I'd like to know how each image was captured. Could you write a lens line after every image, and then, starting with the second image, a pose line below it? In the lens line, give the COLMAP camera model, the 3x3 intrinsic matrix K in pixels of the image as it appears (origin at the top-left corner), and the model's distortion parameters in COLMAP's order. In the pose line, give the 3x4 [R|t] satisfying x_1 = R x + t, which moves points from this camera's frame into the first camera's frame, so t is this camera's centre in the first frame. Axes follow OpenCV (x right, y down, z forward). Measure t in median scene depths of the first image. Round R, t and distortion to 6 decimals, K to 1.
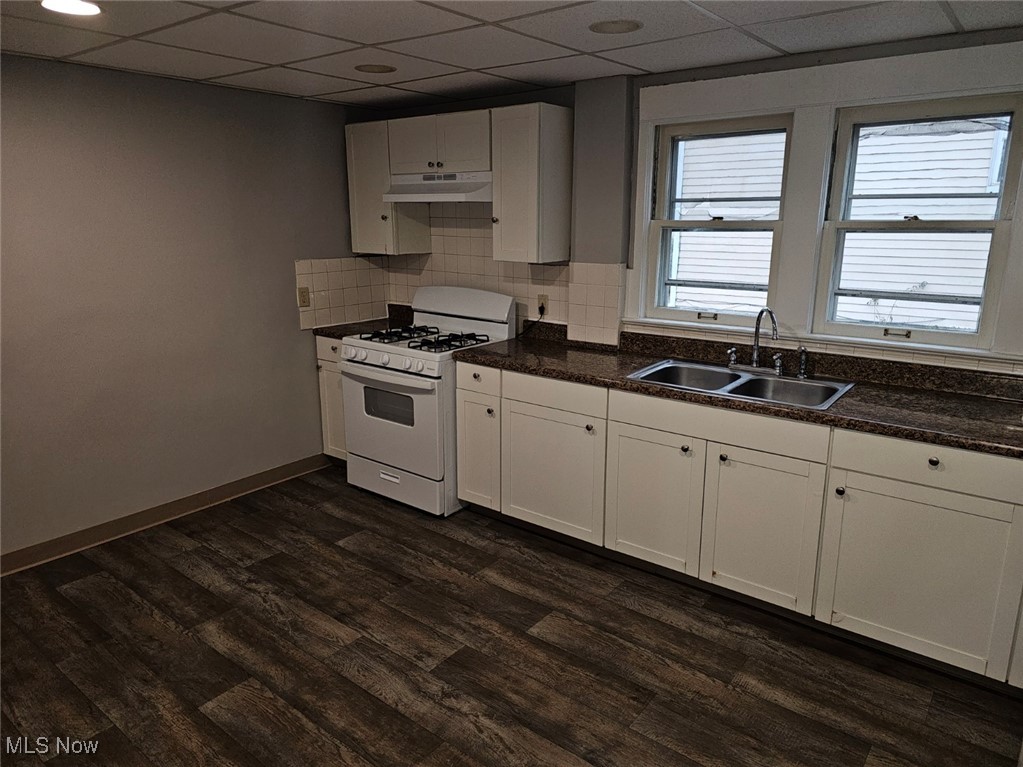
lens RADIAL K [[691.3, 0, 521.2], [0, 691.3, 382.2], [0, 0, 1]] dist [0.045100, -0.013140]
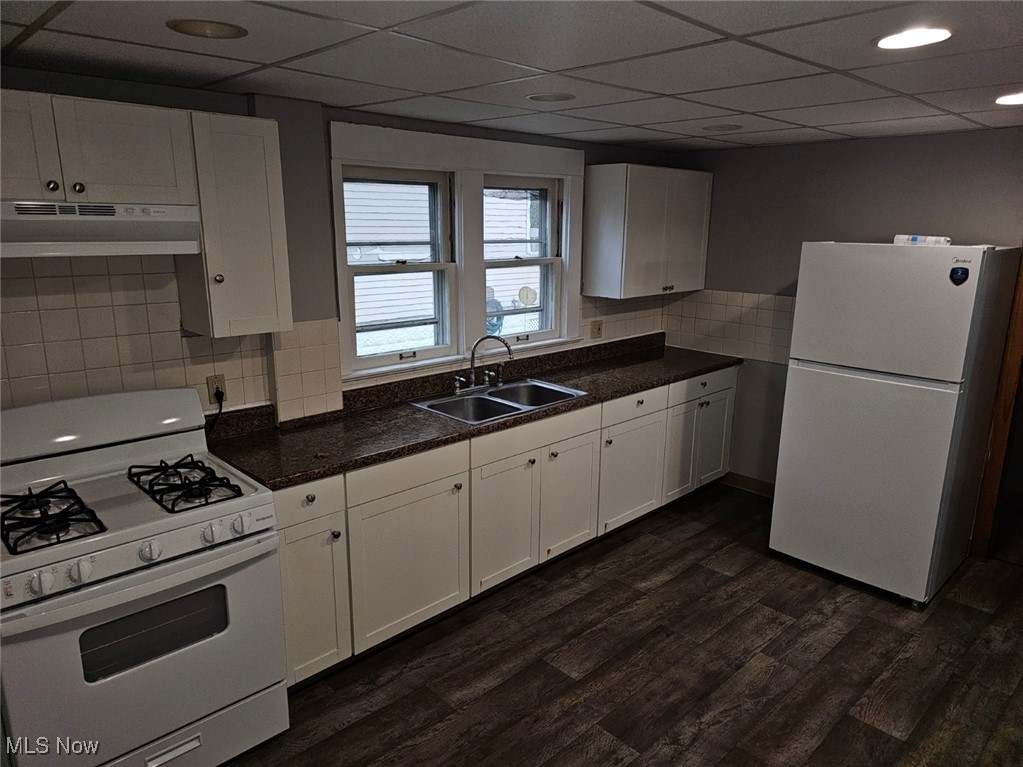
lens RADIAL K [[691.3, 0, 521.3], [0, 691.3, 382.8], [0, 0, 1]] dist [0.045100, -0.013140]
pose [[0.136204, -0.224514, 0.964905, -0.730769], [0.227633, 0.955015, 0.190080, -0.217997], [-0.964174, 0.193754, 0.181184, 0.671755]]
